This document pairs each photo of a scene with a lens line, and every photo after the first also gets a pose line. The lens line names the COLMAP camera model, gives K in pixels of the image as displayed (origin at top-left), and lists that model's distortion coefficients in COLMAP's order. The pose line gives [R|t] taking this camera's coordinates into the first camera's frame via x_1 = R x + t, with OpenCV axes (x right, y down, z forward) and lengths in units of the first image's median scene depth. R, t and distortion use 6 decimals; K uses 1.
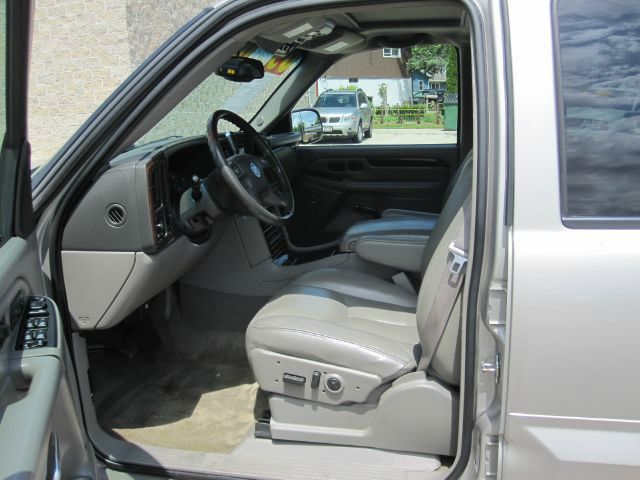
lens RADIAL K [[623.4, 0, 322.6], [0, 623.4, 240.2], [0, 0, 1]] dist [-0.075712, 0.025919]
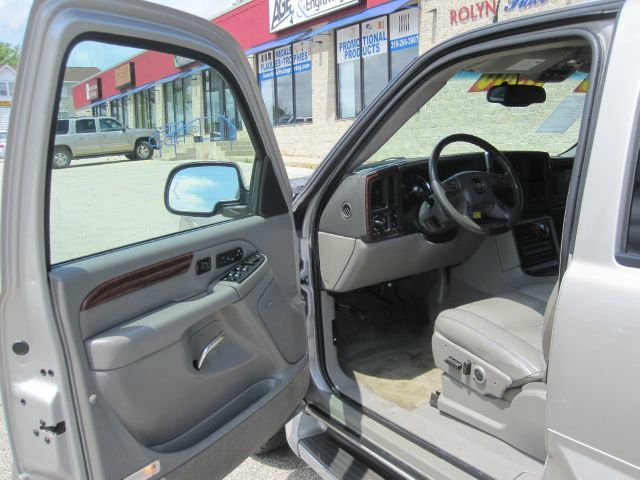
lens RADIAL K [[623.4, 0, 322.6], [0, 623.4, 240.2], [0, 0, 1]] dist [-0.075712, 0.025919]
pose [[0.718212, 0.127288, -0.684083, 0.548724], [-0.131717, 0.990221, 0.045964, -0.029830], [0.683244, 0.057093, 0.727954, -0.047221]]
